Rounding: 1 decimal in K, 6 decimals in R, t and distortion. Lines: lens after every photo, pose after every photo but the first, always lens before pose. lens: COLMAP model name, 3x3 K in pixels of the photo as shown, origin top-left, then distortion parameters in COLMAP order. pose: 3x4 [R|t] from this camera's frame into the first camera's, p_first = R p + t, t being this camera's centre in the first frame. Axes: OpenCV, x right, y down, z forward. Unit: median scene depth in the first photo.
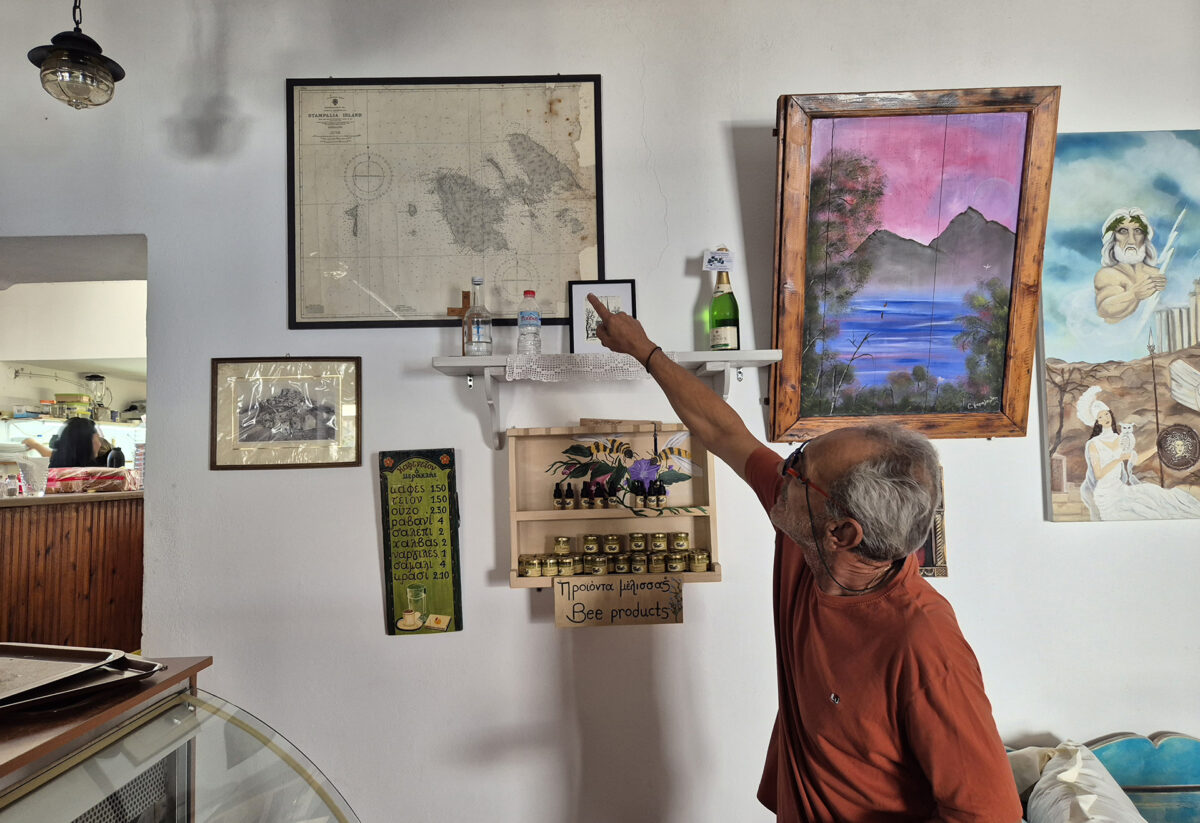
lens RADIAL K [[798.6, 0, 596.5], [0, 798.6, 403.1], [0, 0, 1]] dist [0.068085, -0.068626]
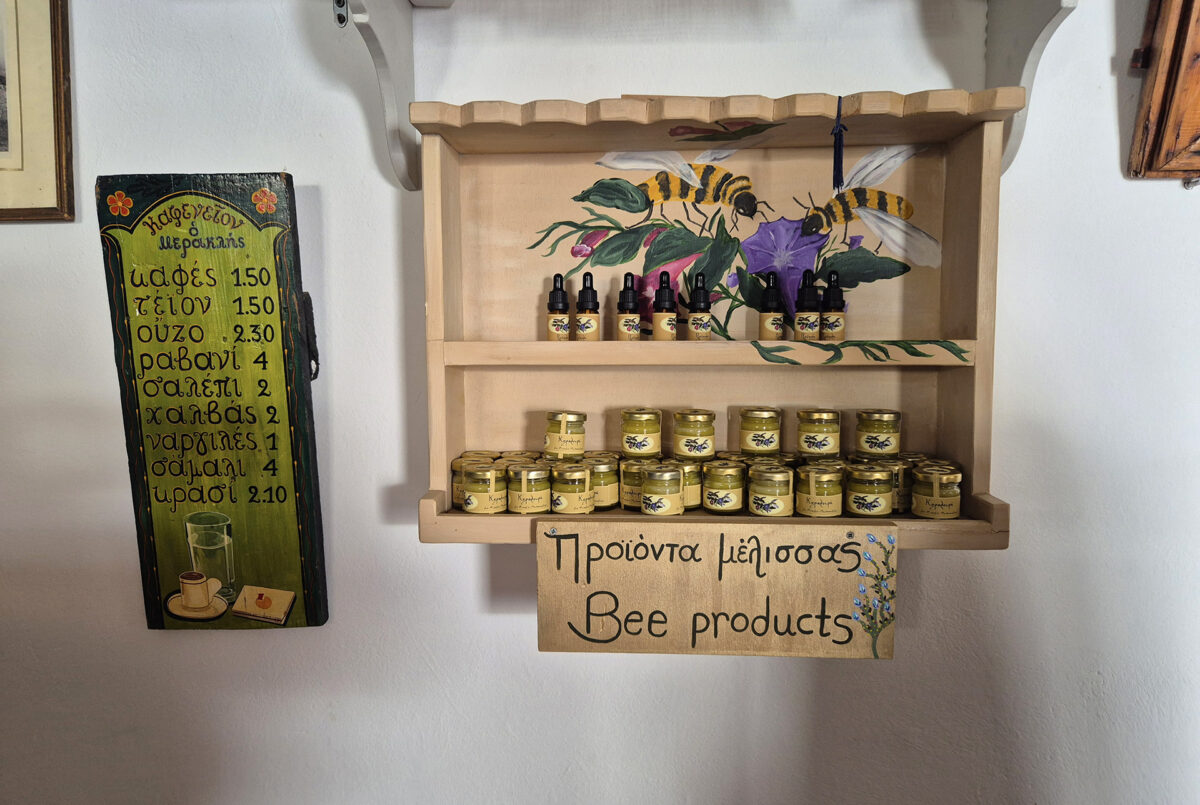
lens RADIAL K [[795.0, 0, 601.6], [0, 795.0, 391.0], [0, 0, 1]] dist [0.073353, -0.061419]
pose [[0.998340, 0.031815, -0.048006, -0.007830], [-0.025047, 0.990457, 0.135528, 0.103667], [0.051860, -0.134100, 0.989610, 0.615204]]
